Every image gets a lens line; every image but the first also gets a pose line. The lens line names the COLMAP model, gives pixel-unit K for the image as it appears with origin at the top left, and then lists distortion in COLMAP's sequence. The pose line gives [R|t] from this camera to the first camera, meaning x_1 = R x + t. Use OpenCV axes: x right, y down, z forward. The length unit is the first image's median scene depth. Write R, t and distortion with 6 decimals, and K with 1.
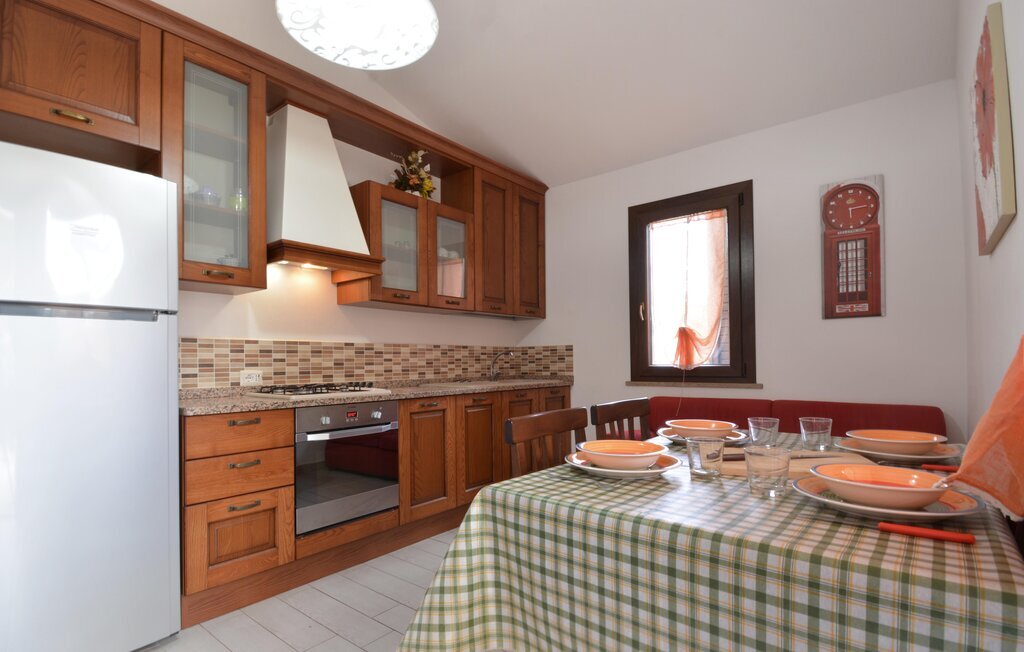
lens RADIAL K [[506.6, 0, 510.9], [0, 506.6, 376.3], [0, 0, 1]] dist [-0.001195, -0.000536]
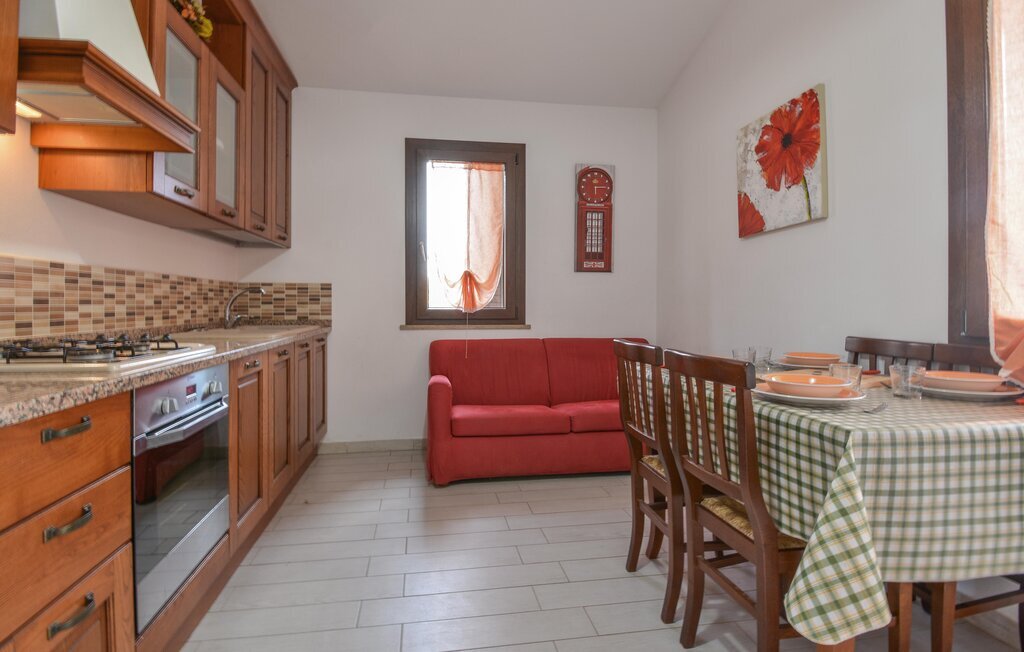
lens RADIAL K [[511.1, 0, 509.9], [0, 511.1, 321.1], [0, 0, 1]] dist [-0.000622, -0.000799]
pose [[0.662991, -0.012025, 0.748531, -0.389821], [0.010336, 0.999923, 0.006909, -0.002359], [-0.748556, 0.003156, 0.663064, 0.265373]]
